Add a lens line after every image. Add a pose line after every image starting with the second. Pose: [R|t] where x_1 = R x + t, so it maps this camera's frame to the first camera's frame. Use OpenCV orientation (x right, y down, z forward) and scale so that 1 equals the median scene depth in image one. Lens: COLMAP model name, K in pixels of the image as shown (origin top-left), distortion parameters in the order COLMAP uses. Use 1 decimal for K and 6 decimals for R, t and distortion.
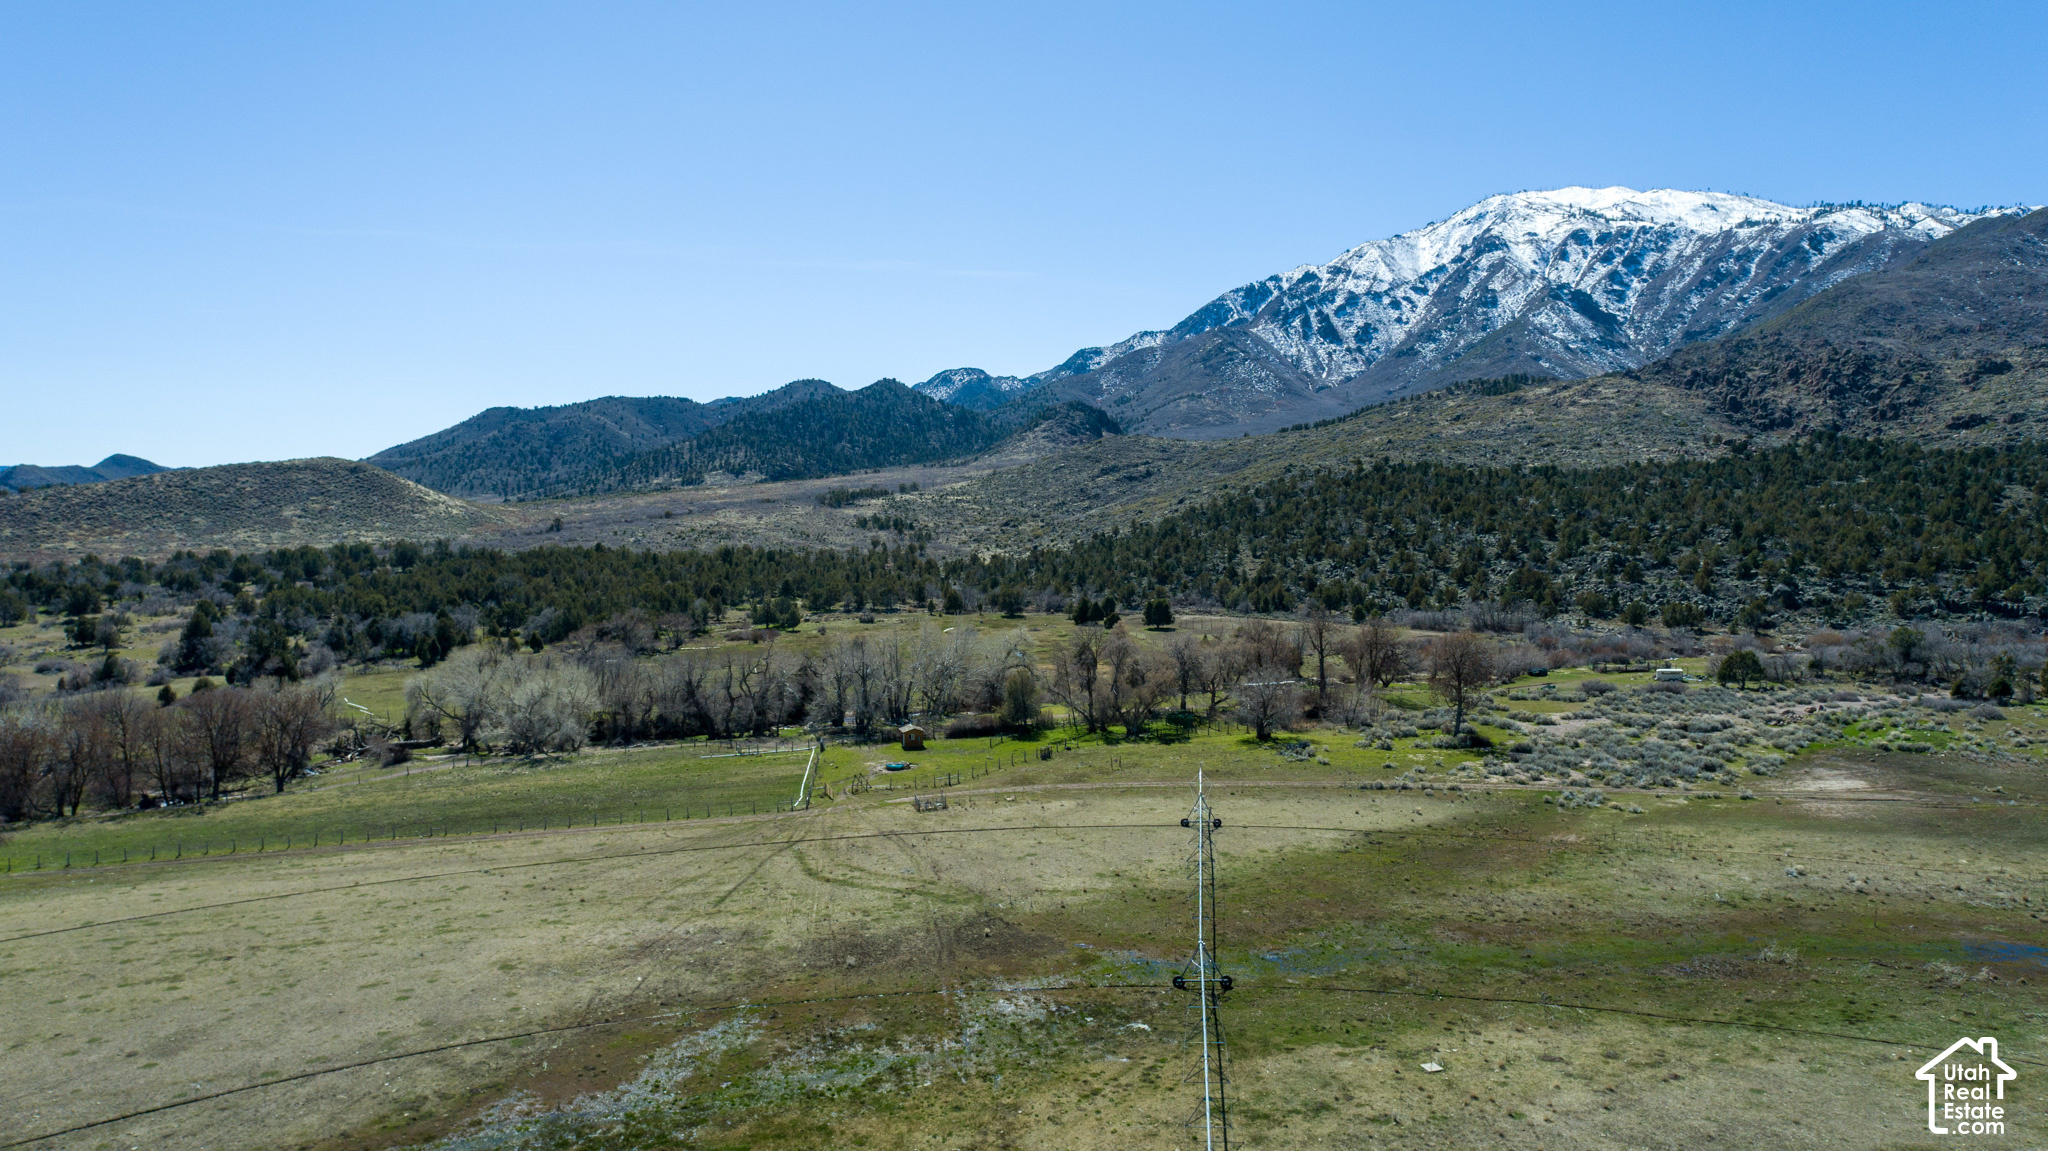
lens RADIAL K [[1386.1, 0, 1024.0], [0, 1386.1, 575.5], [0, 0, 1]] dist [-0.017700, 0.018133]
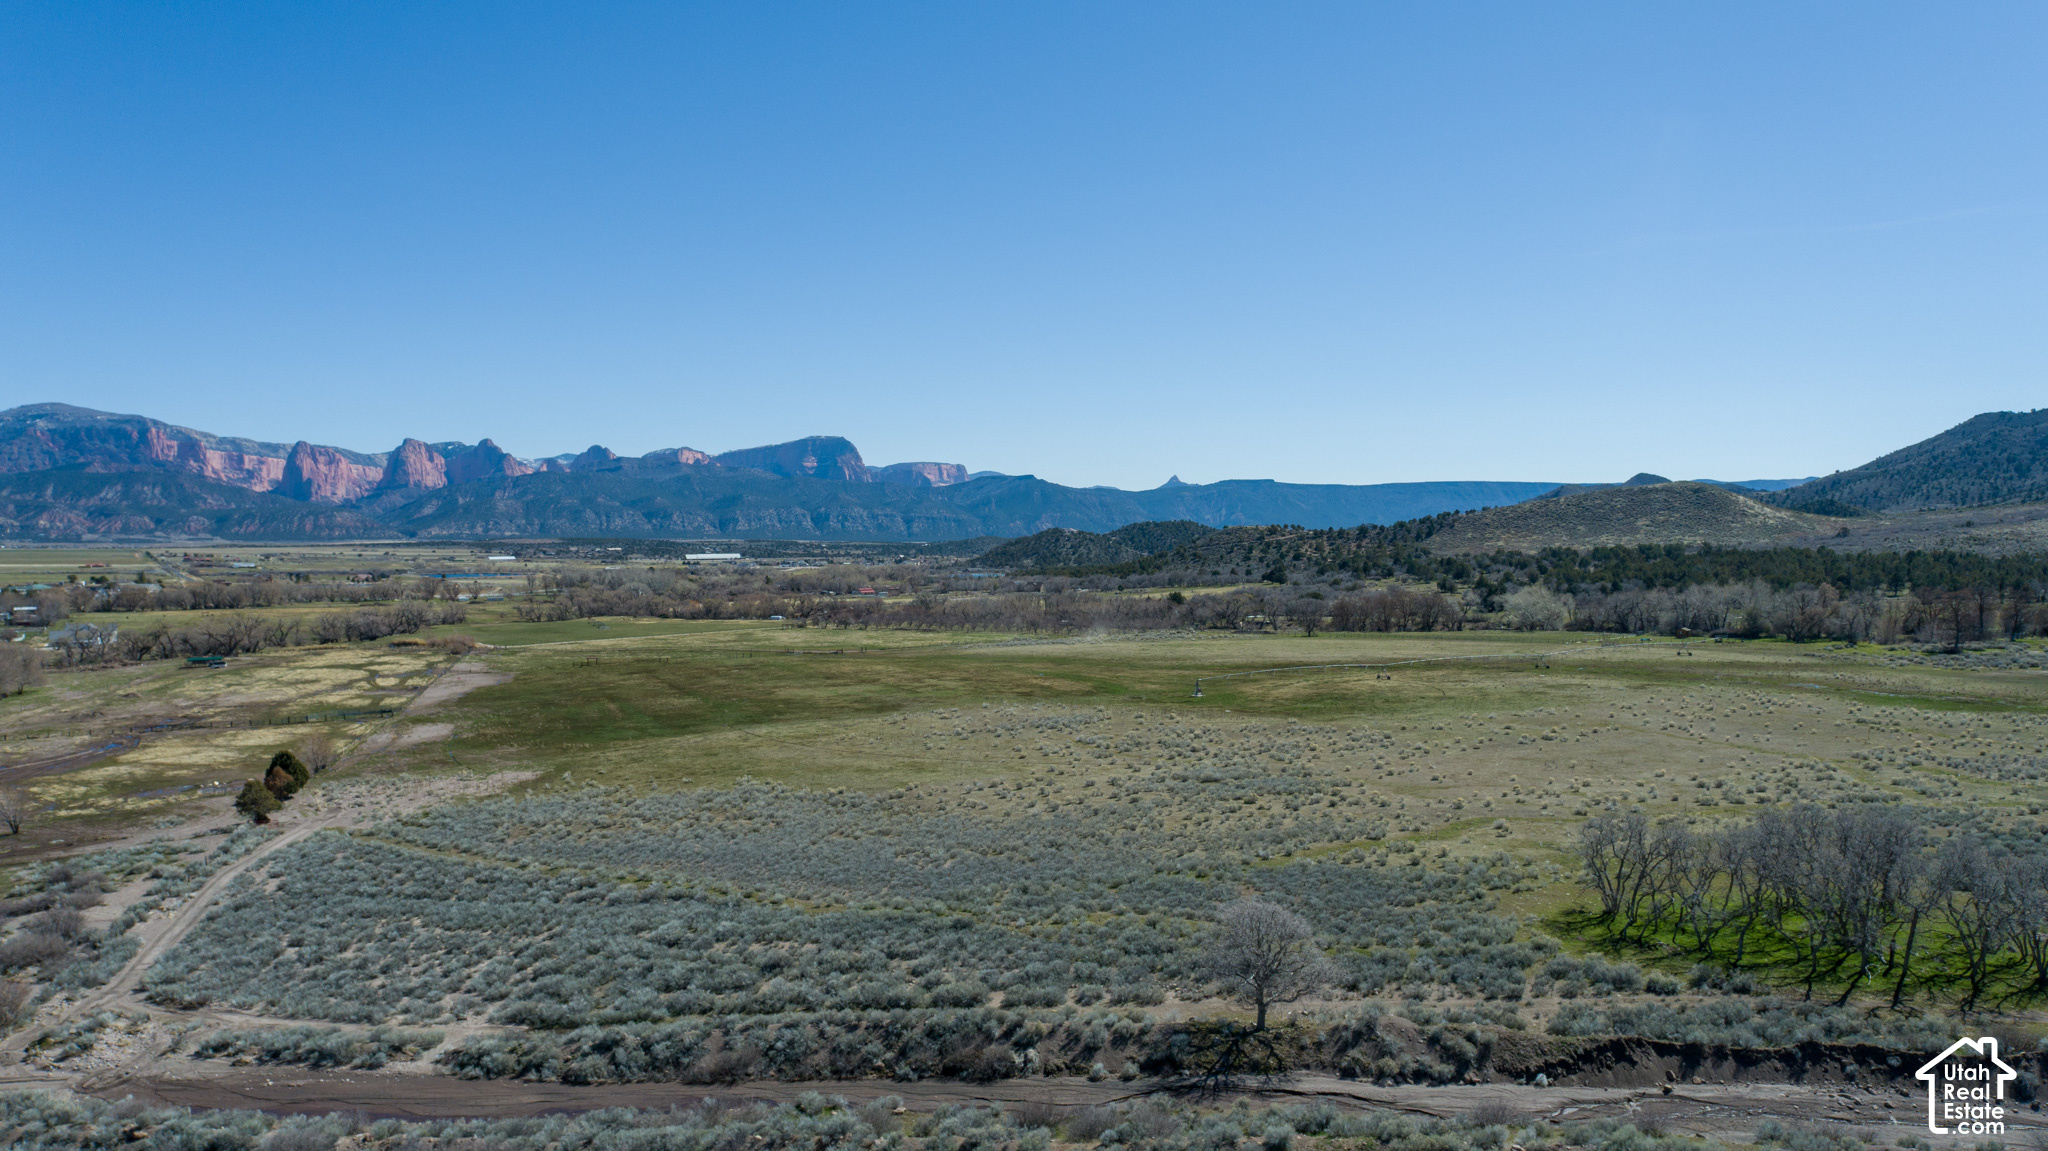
lens RADIAL K [[1386.1, 0, 1024.0], [0, 1386.1, 575.5], [0, 0, 1]] dist [-0.017700, 0.018133]
pose [[0.518289, 0.029989, -0.854680, 0.223529], [-0.036112, 0.999261, 0.013163, 0.007946], [0.854443, 0.024042, 0.518989, -0.170978]]
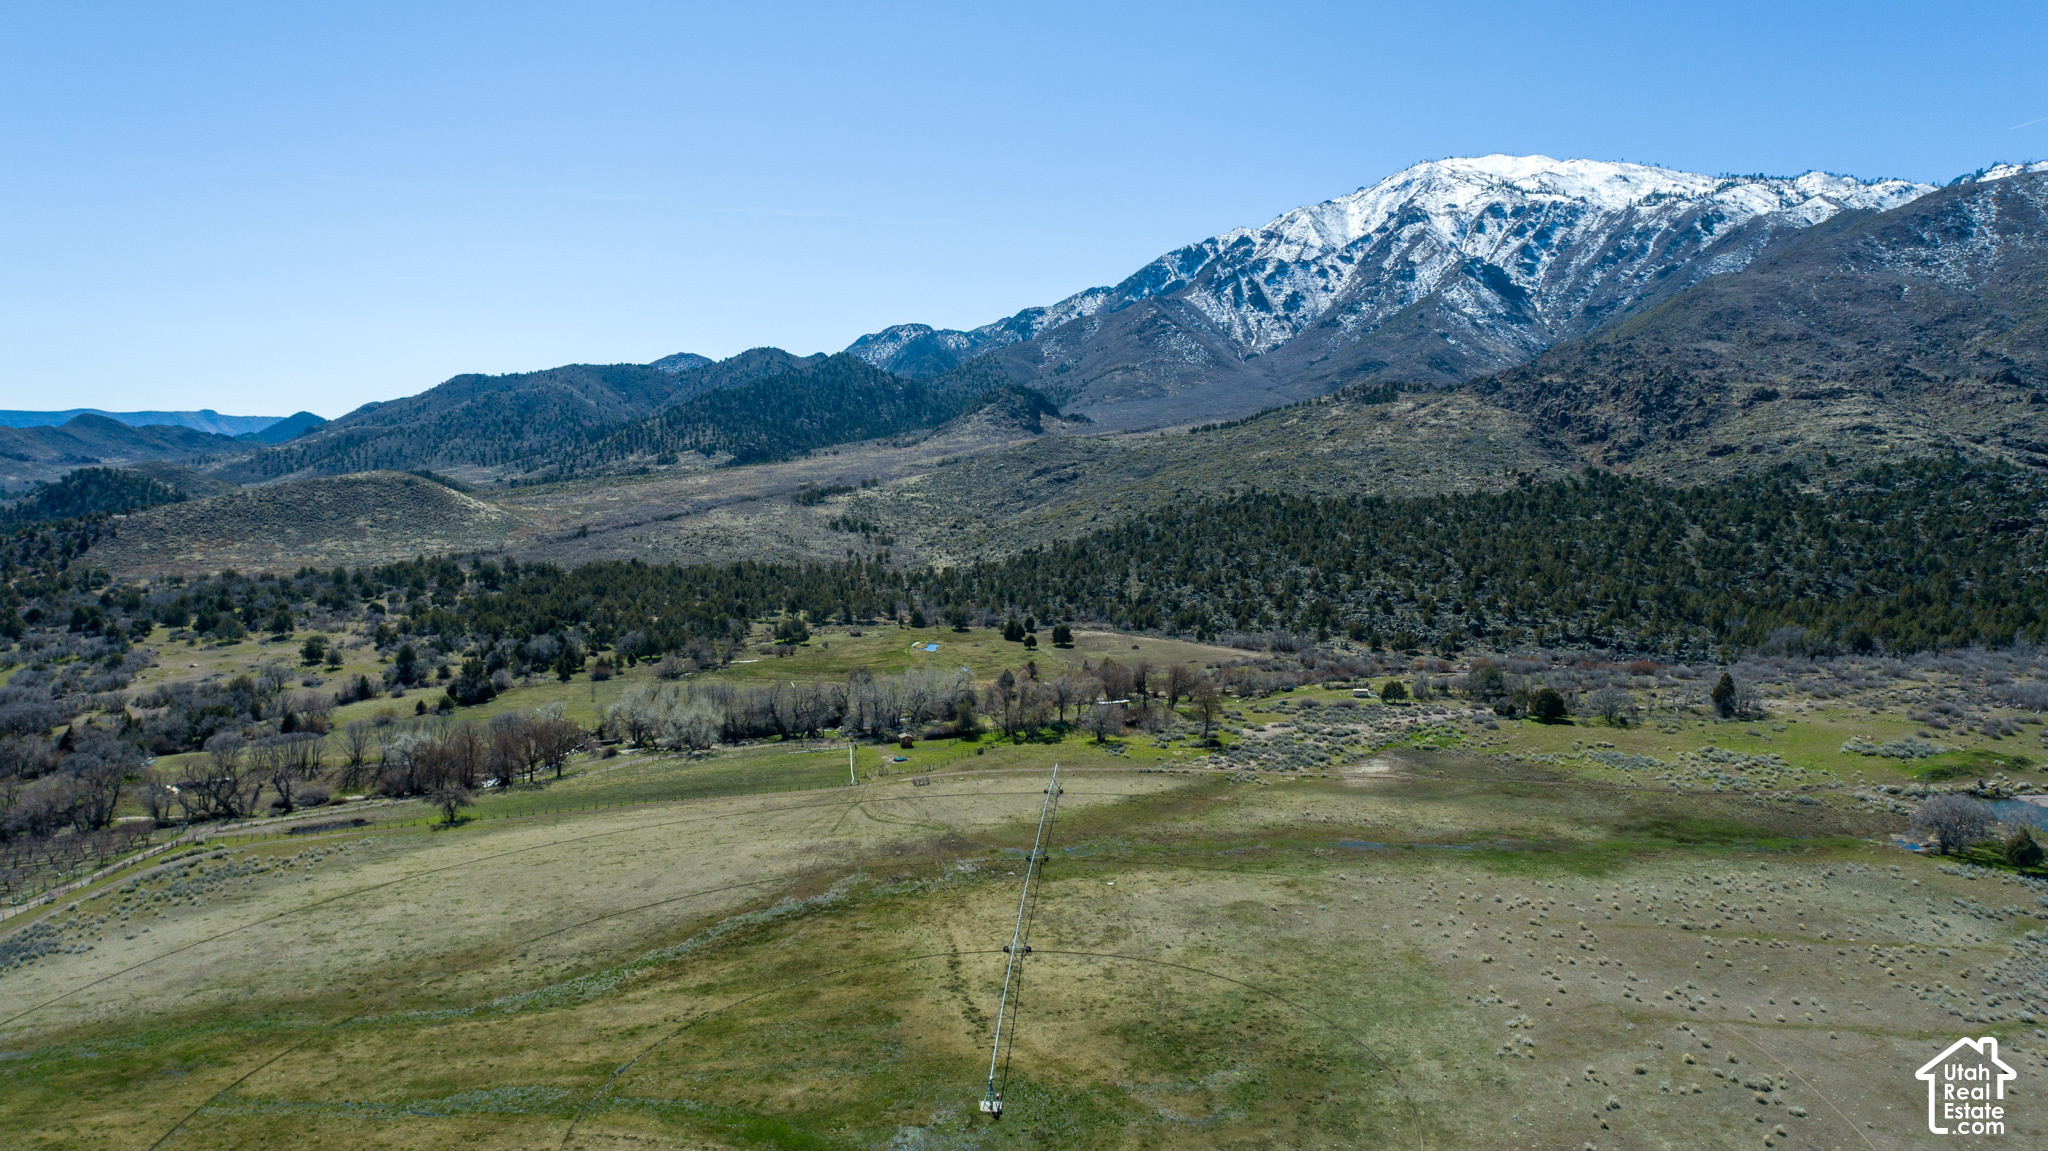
lens RADIAL K [[1386.1, 0, 1024.0], [0, 1386.1, 575.5], [0, 0, 1]] dist [-0.017700, 0.018133]
pose [[0.999232, -0.001366, 0.039160, 0.000373], [-0.000330, 0.999063, 0.043274, -0.033648], [-0.039182, -0.043254, 0.998295, -0.151656]]
